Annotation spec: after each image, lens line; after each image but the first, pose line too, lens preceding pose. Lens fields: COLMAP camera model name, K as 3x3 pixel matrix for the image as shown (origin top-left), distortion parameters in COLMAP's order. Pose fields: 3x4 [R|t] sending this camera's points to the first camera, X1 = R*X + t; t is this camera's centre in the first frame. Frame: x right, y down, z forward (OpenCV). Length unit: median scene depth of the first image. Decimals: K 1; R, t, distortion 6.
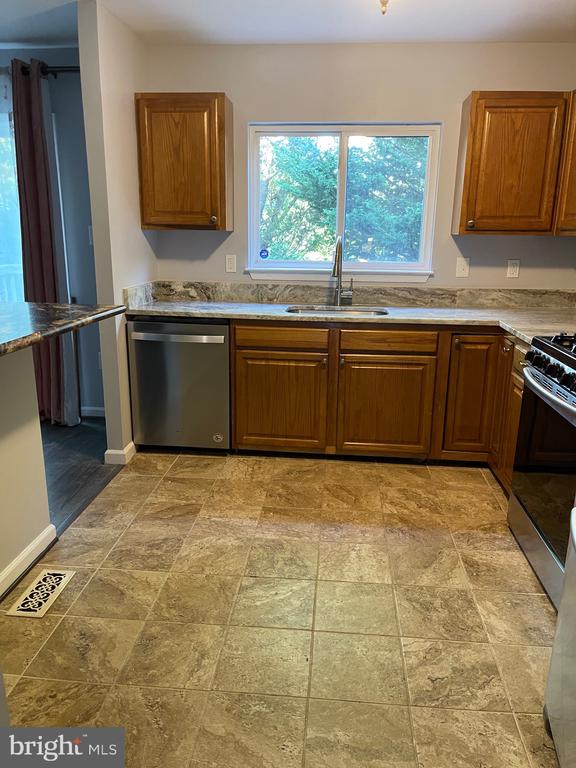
lens RADIAL K [[581.3, 0, 289.3], [0, 581.3, 384.6], [0, 0, 1]] dist [0.074032, -0.097606]
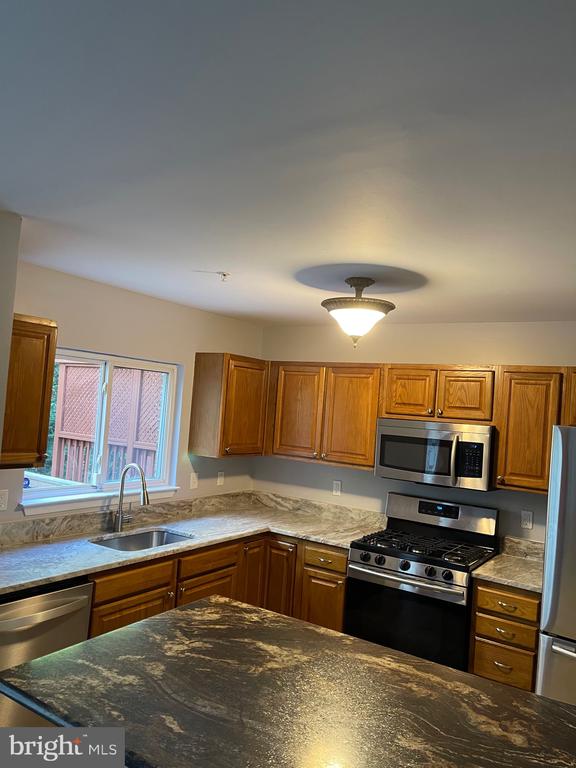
lens RADIAL K [[581.3, 0, 289.3], [0, 581.3, 384.6], [0, 0, 1]] dist [0.074032, -0.097606]
pose [[0.473066, 0.057604, 0.879142, -0.731310], [0.159430, 0.975789, -0.149726, -0.205731], [-0.866482, 0.210991, 0.452429, 0.303469]]
